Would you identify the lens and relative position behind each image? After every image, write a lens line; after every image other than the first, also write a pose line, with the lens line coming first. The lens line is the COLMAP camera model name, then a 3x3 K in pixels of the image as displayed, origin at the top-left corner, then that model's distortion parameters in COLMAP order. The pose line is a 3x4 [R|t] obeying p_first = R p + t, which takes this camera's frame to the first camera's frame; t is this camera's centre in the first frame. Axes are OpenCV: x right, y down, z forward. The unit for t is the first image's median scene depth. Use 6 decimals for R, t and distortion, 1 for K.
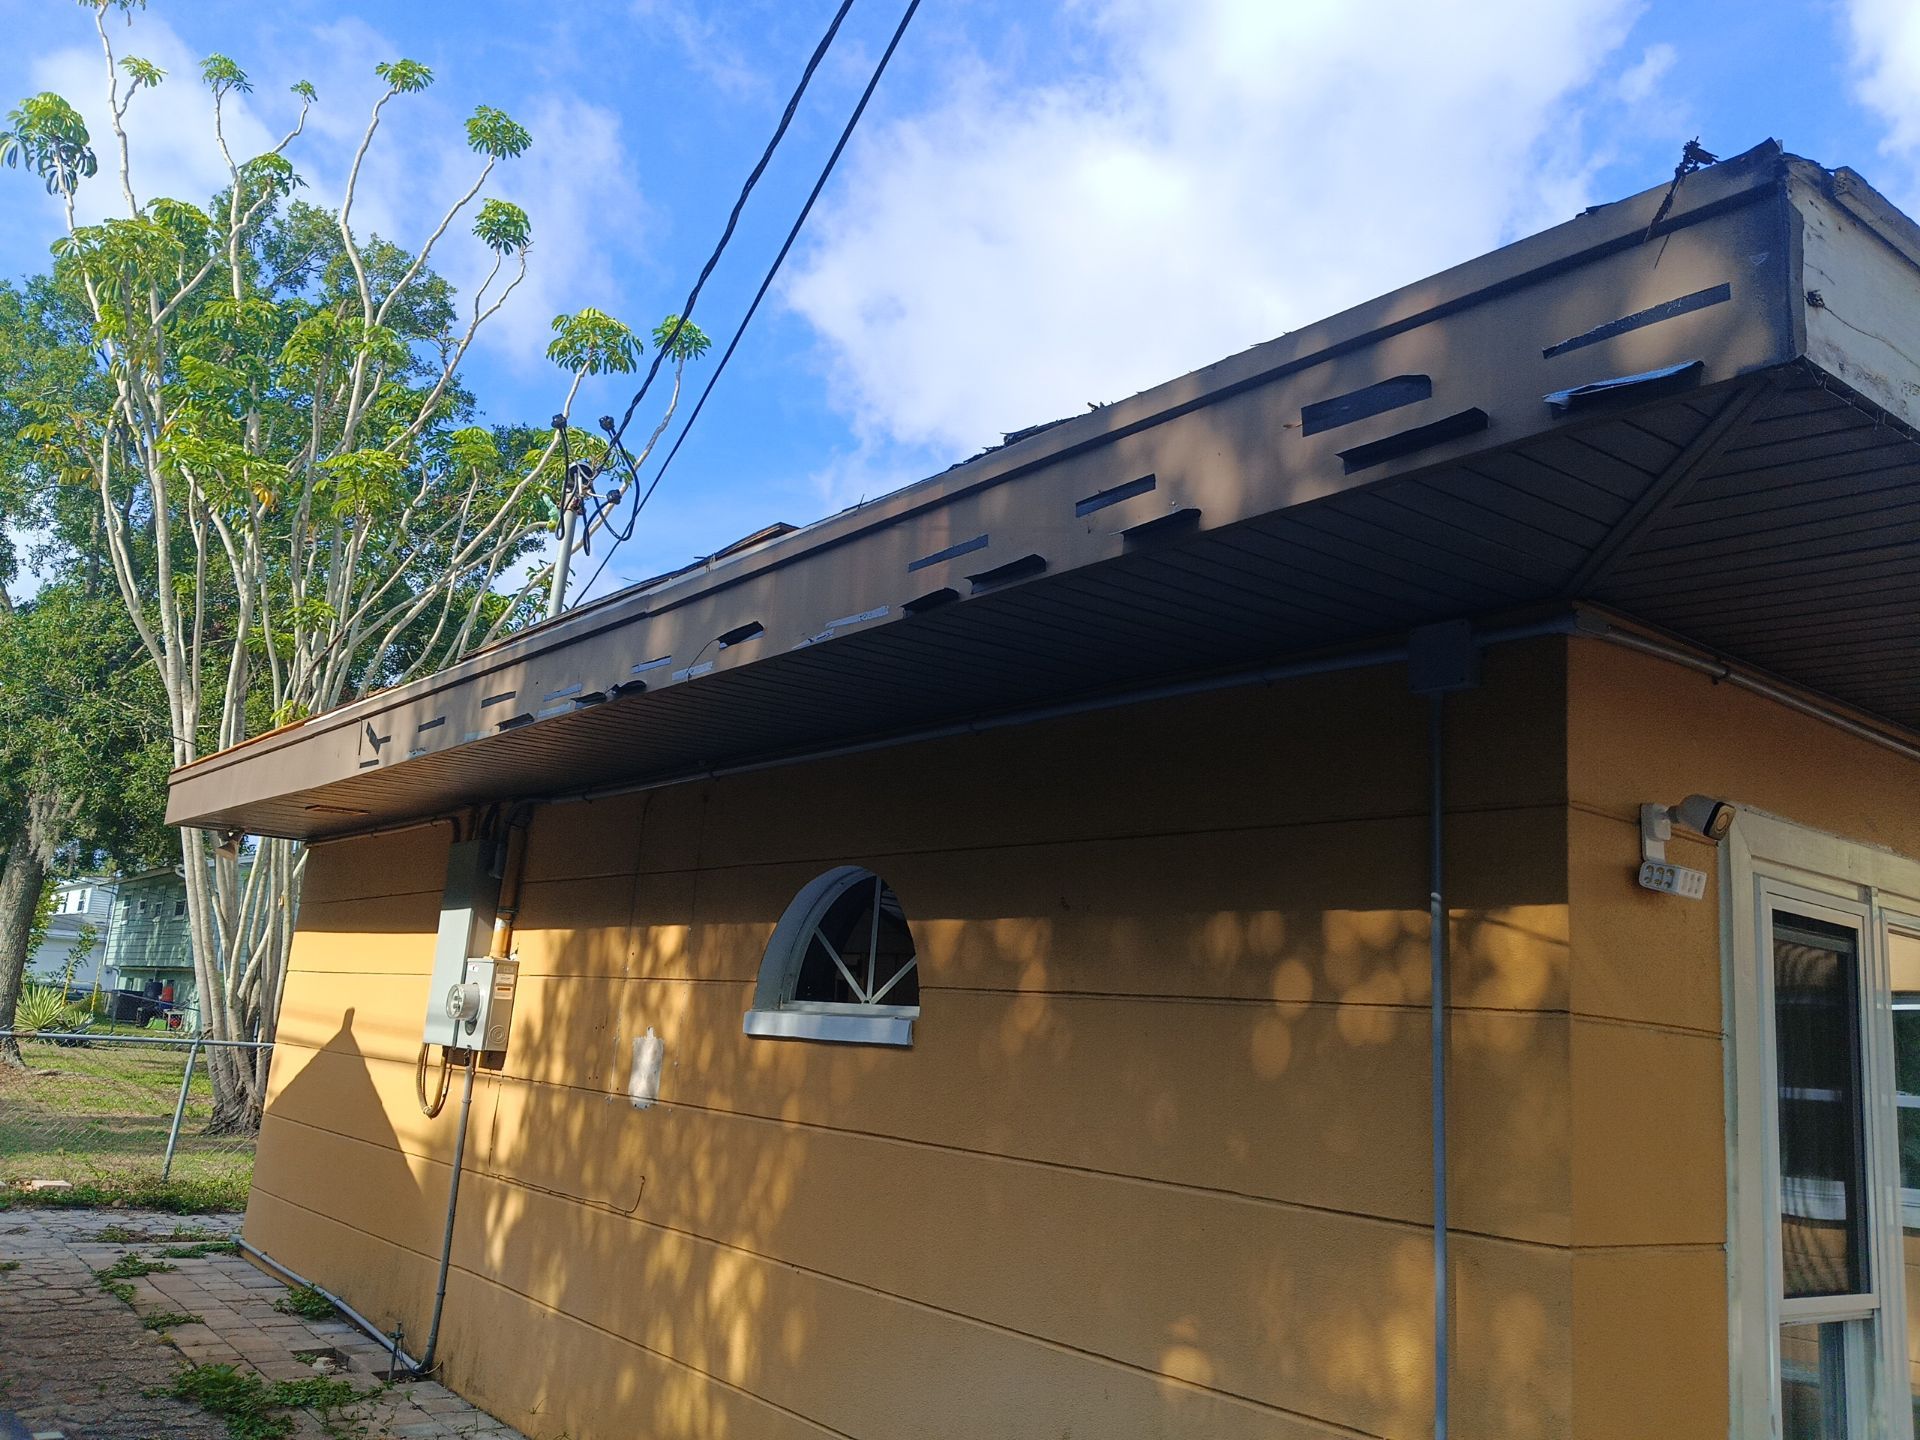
lens RADIAL K [[1532.4, 0, 960.0], [0, 1532.4, 720.0], [0, 0, 1]] dist [0.024683, -0.007822]
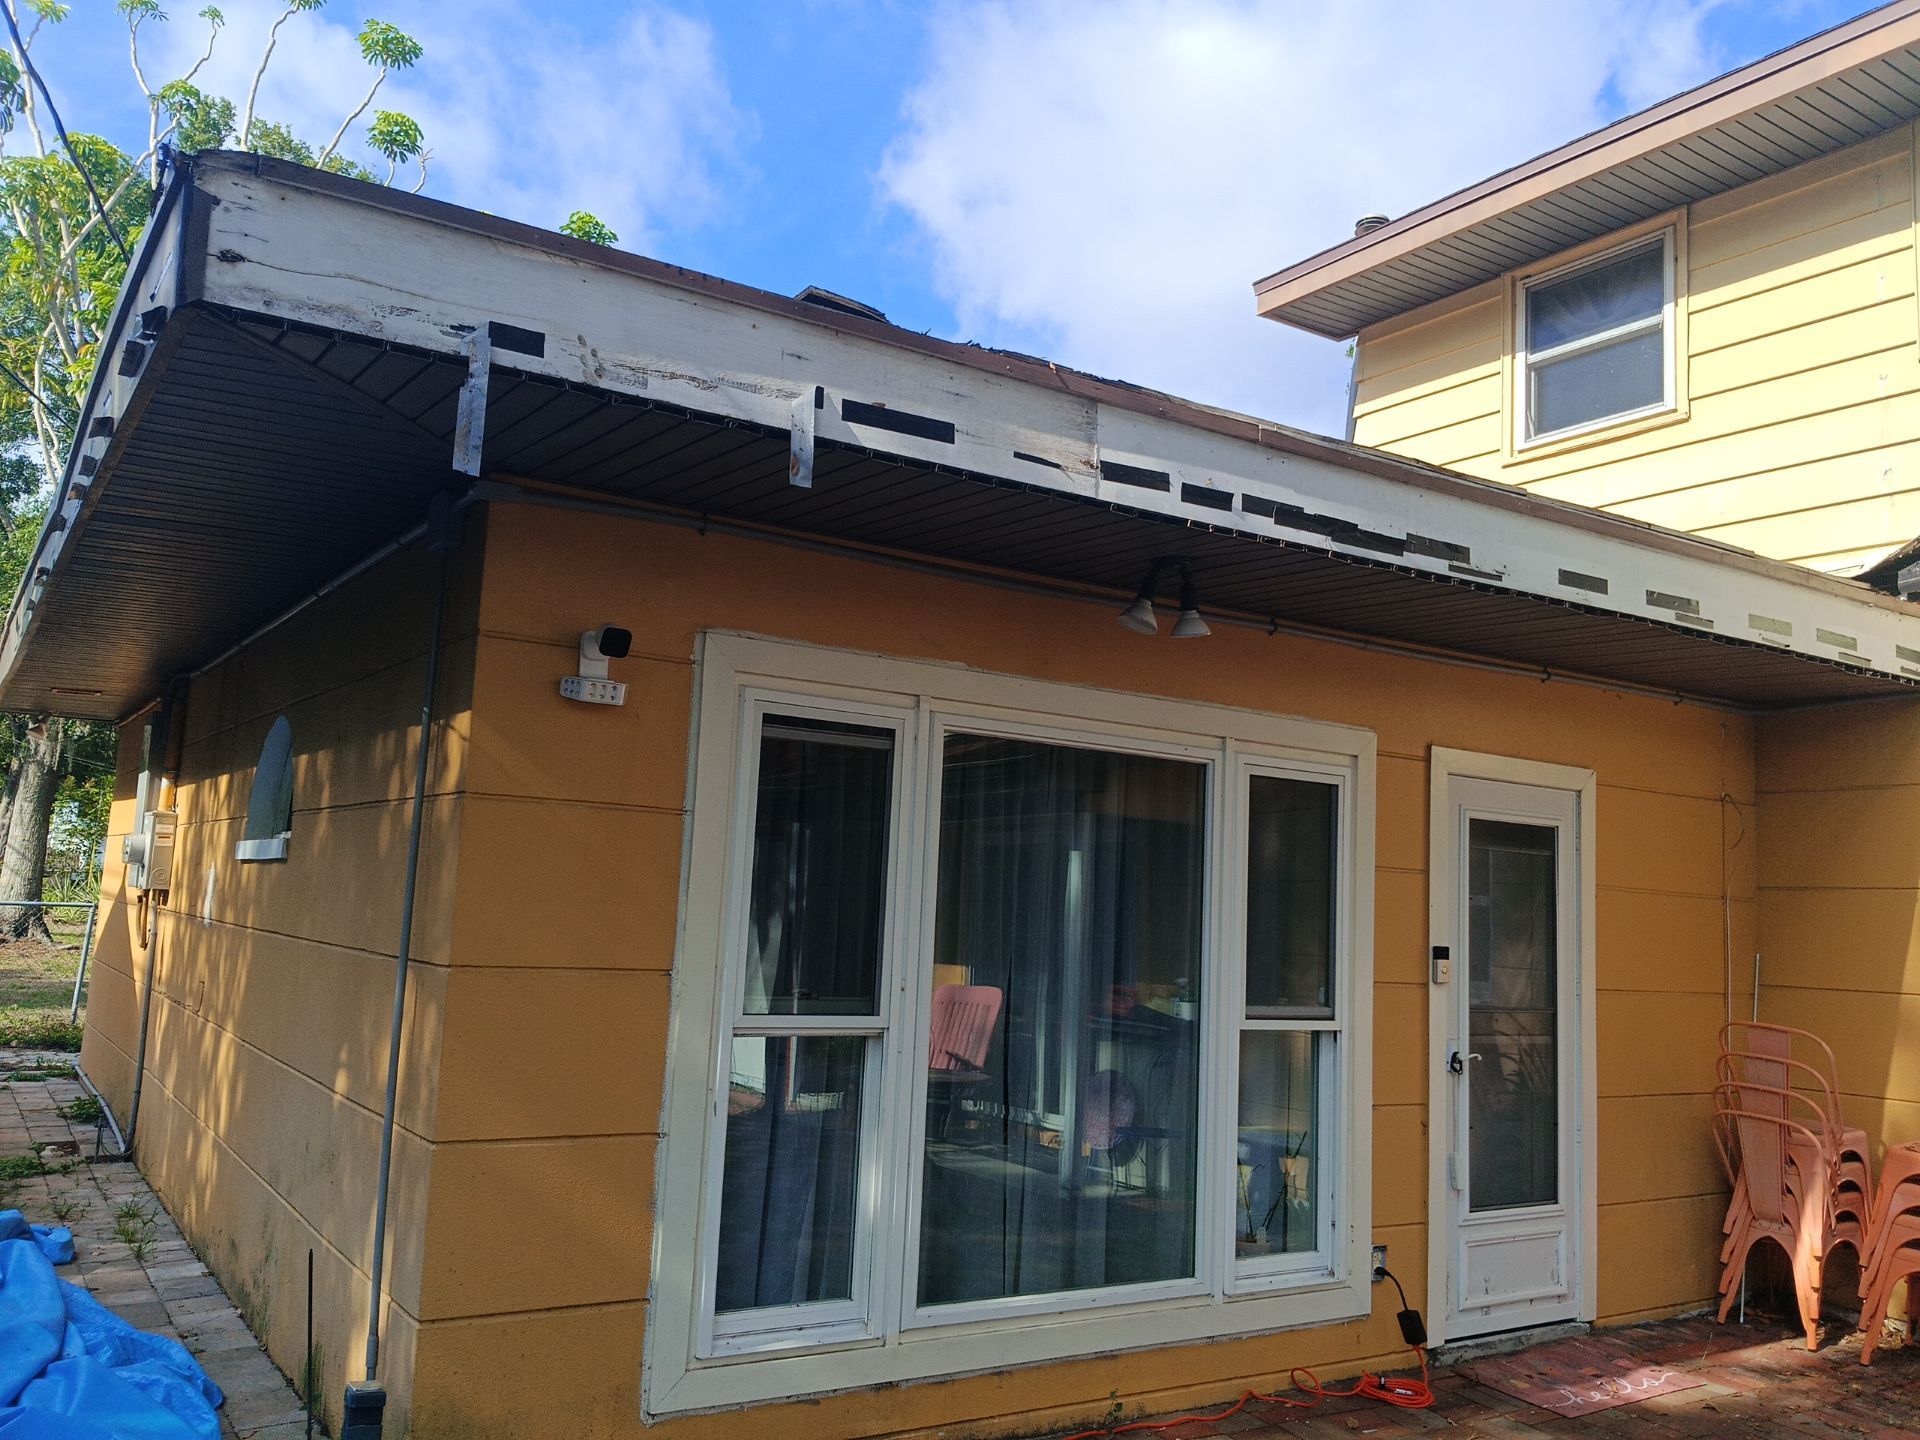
lens RADIAL K [[1542.5, 0, 960.0], [0, 1542.5, 720.0], [0, 0, 1]] dist [0.002451, 0.009445]
pose [[0.996689, -0.032200, -0.074666, 0.394238], [0.037901, 0.996369, 0.076241, 0.019881], [0.071939, -0.078819, 0.994290, -0.115098]]
